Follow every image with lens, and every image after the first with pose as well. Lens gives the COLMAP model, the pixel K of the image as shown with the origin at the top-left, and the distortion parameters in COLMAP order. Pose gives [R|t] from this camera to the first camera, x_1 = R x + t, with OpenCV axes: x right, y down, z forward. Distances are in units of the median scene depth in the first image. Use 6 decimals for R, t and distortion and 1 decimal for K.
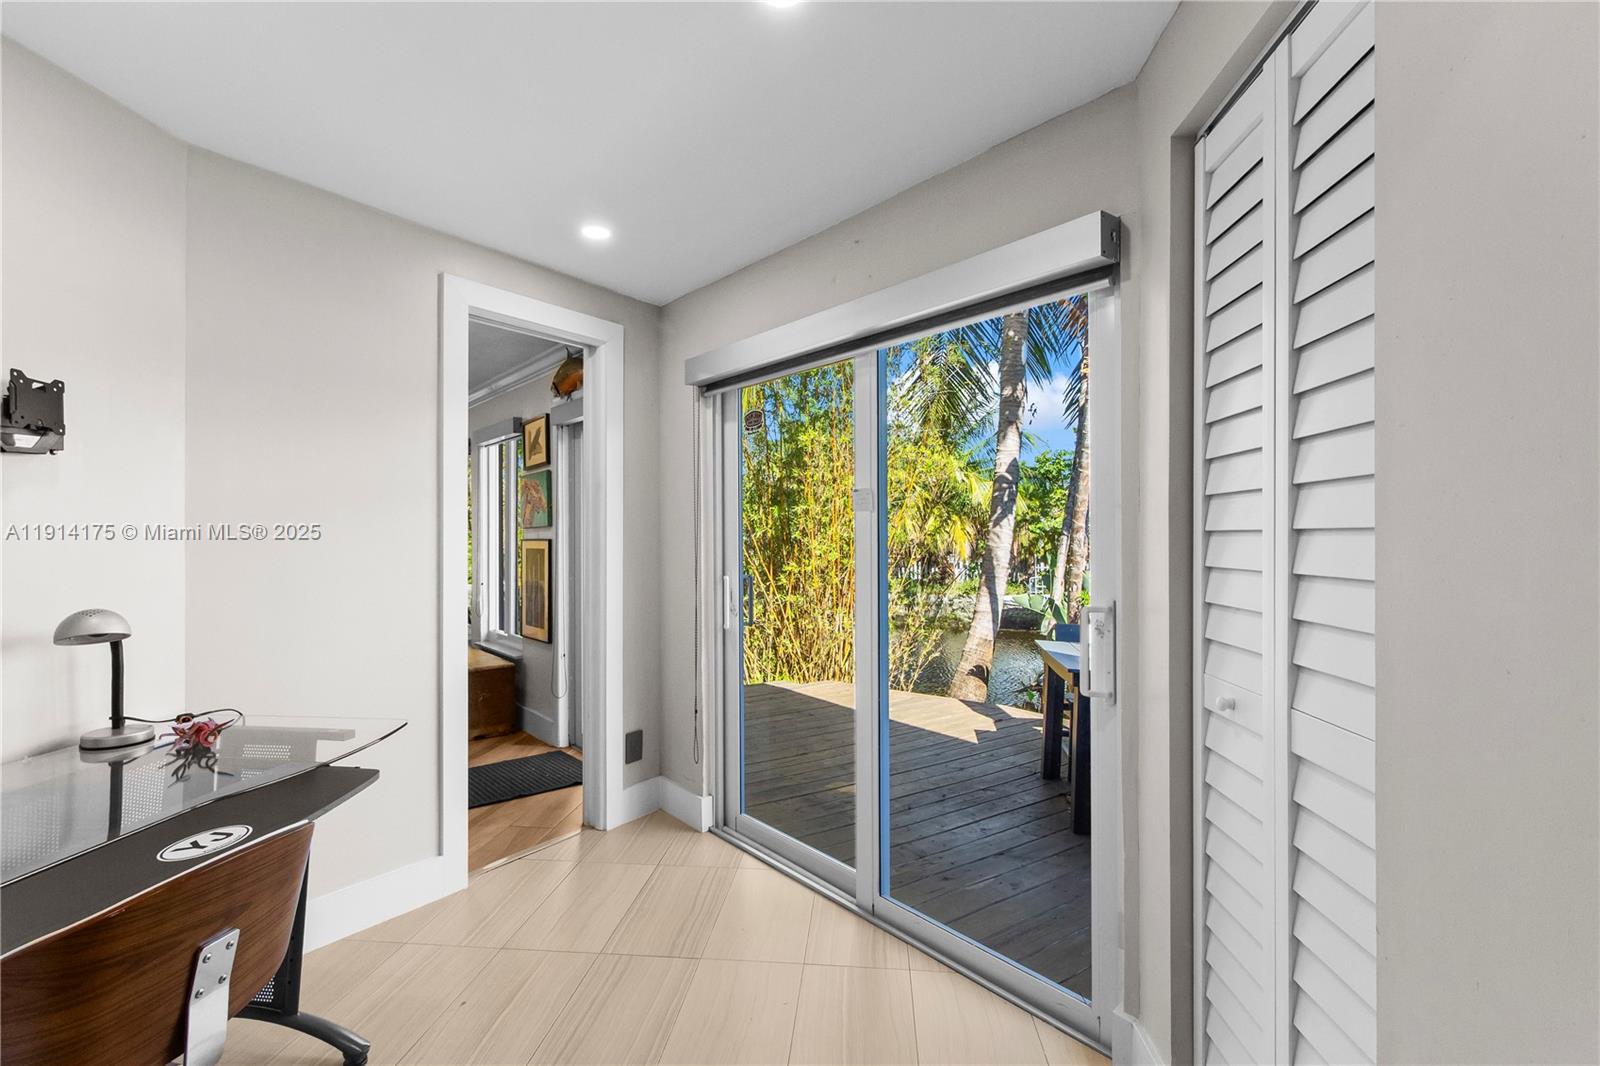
lens RADIAL K [[746.9, 0, 810.6], [0, 746.9, 521.3], [0, 0, 1]] dist [-0.000131, 0.000613]
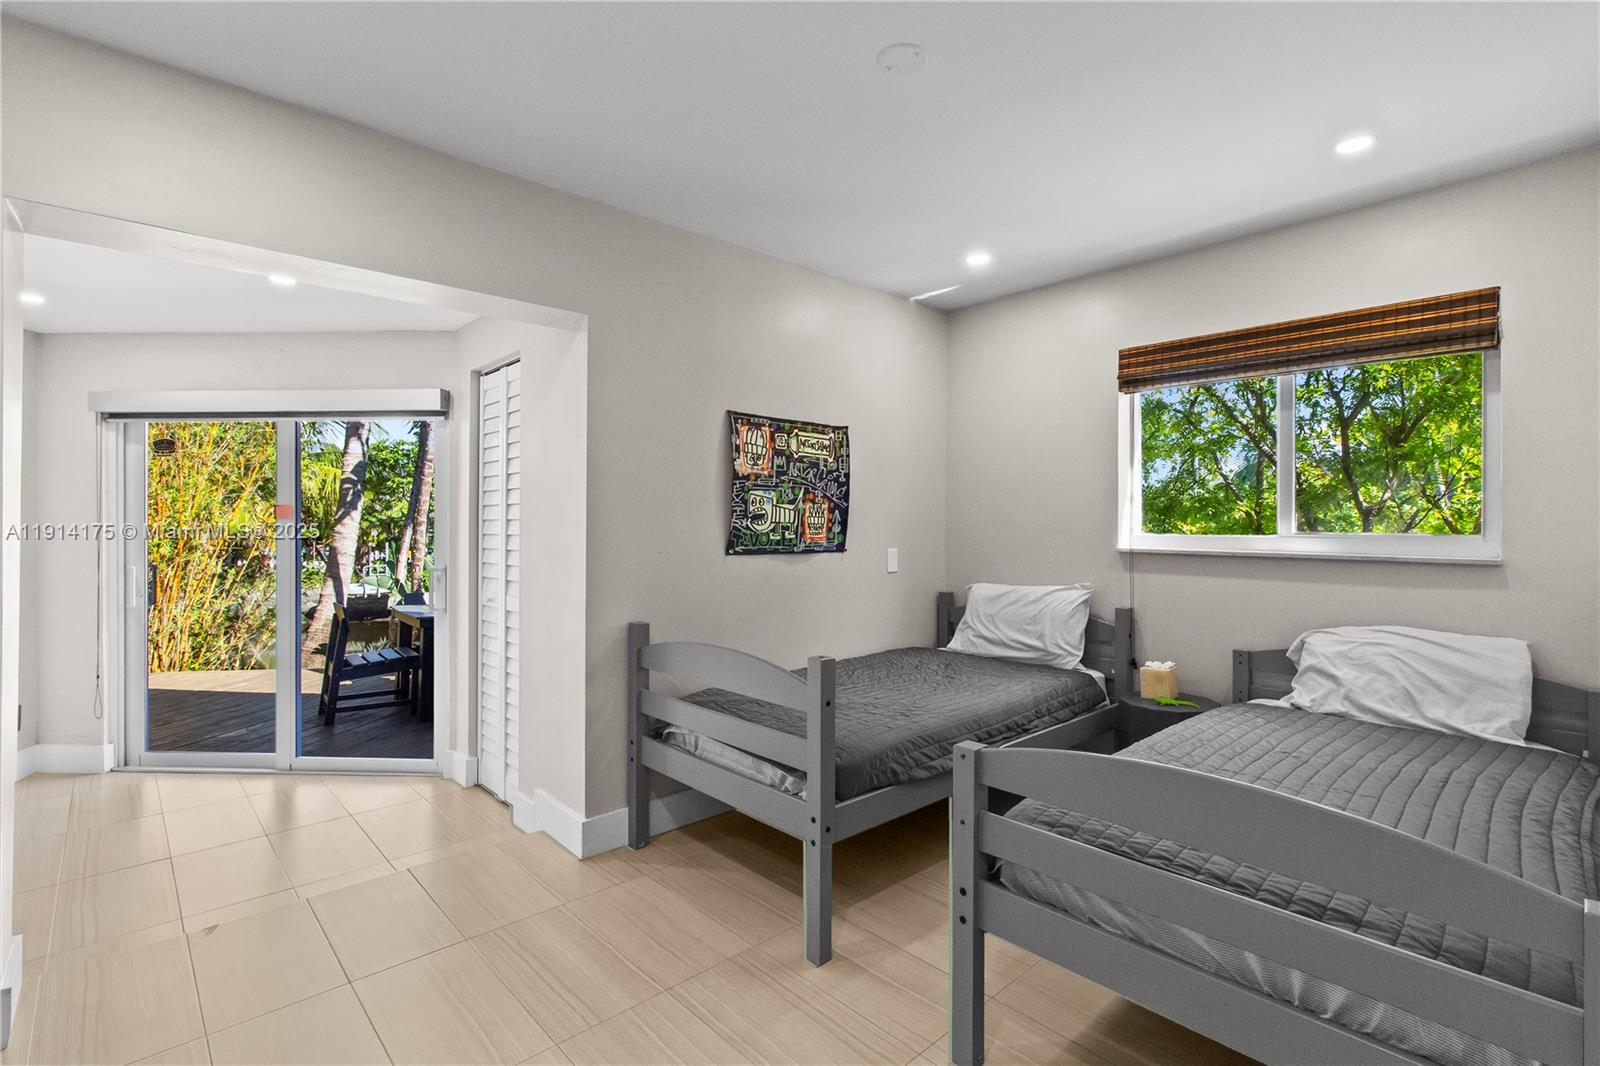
lens RADIAL K [[746.9, 0, 810.6], [0, 746.9, 521.3], [0, 0, 1]] dist [-0.000131, 0.000613]
pose [[0.673106, -0.000167, 0.739546, -0.136943], [-0.013763, 0.999824, 0.012752, -0.017625], [-0.739418, -0.018762, 0.672985, -0.351329]]
